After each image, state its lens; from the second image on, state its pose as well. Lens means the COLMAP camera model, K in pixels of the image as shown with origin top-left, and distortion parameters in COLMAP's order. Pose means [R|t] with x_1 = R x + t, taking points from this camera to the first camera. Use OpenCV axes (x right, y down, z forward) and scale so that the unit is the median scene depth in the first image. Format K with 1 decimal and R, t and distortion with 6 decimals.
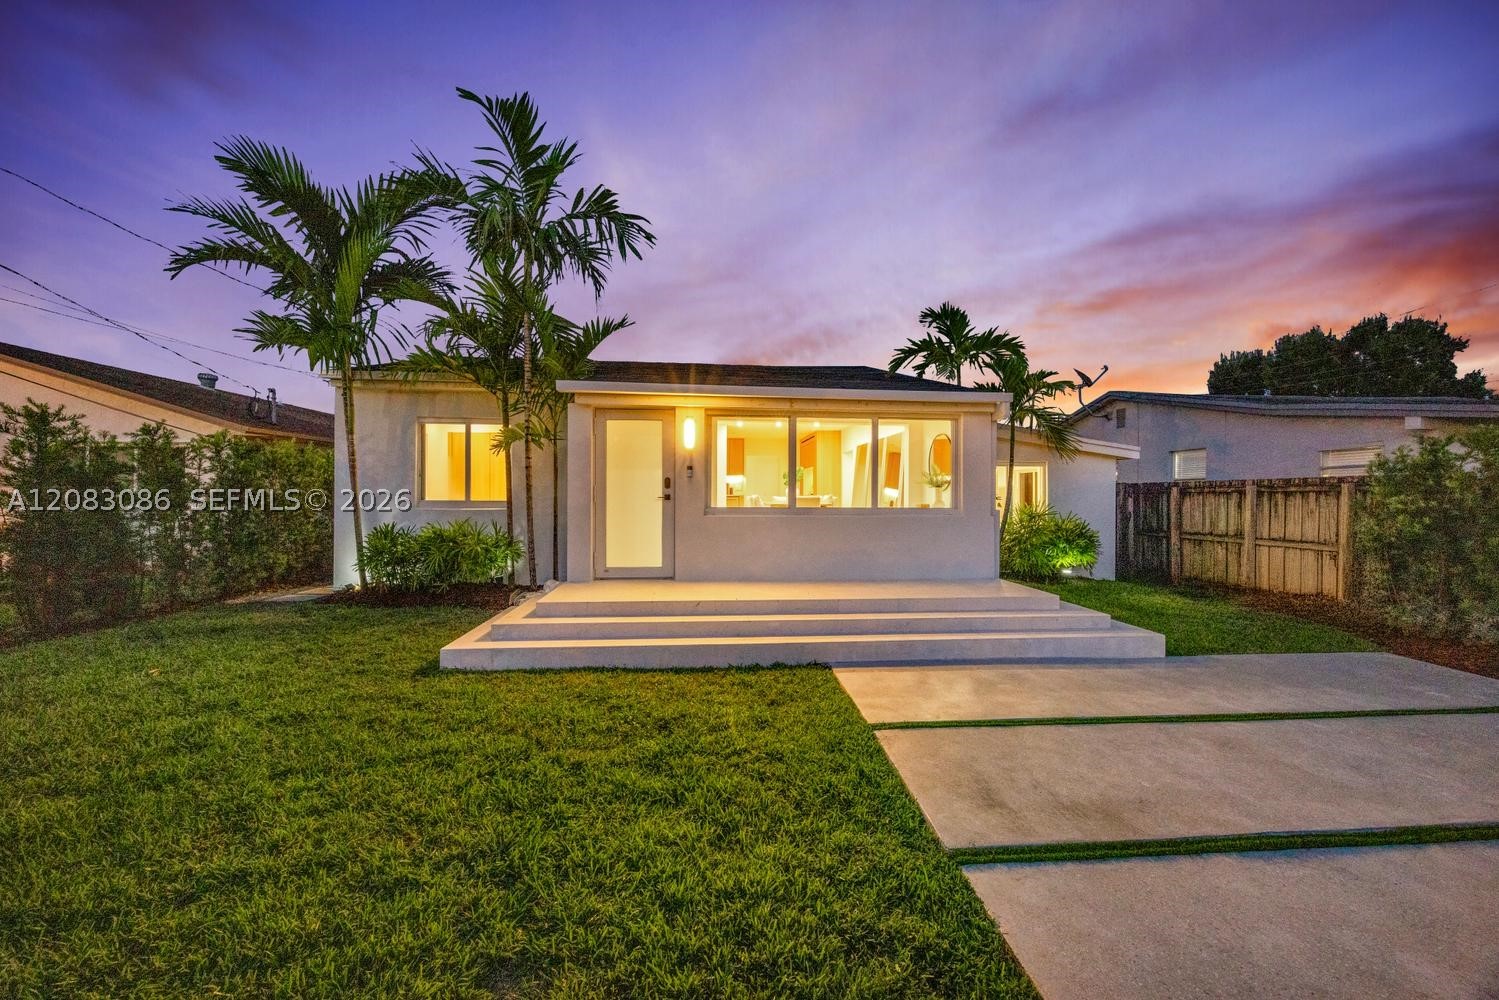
lens RADIAL K [[601.1, 0, 753.7], [0, 601.1, 495.2], [0, 0, 1]] dist [-0.000775, -0.000461]
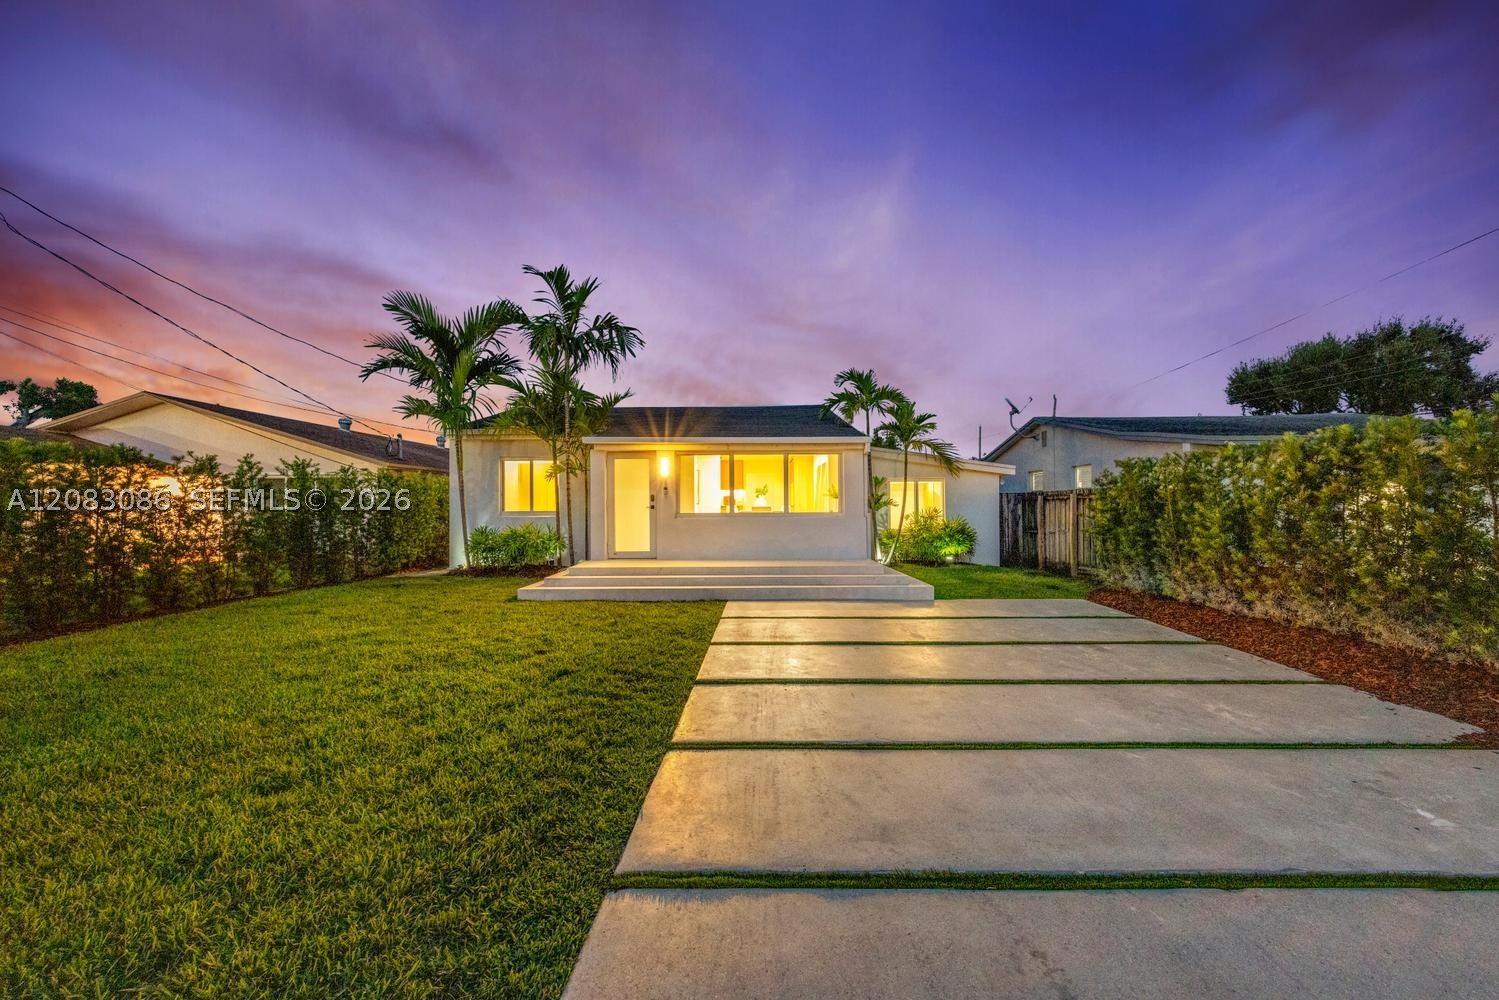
lens RADIAL K [[601.1, 0, 748.7], [0, 601.1, 504.6], [0, 0, 1]] dist [-0.000775, -0.000461]
pose [[0.994808, -0.011737, -0.101092, 0.244419], [0.011495, 0.999929, -0.002978, 0.003687], [0.101120, 0.001801, 0.994873, -0.499763]]
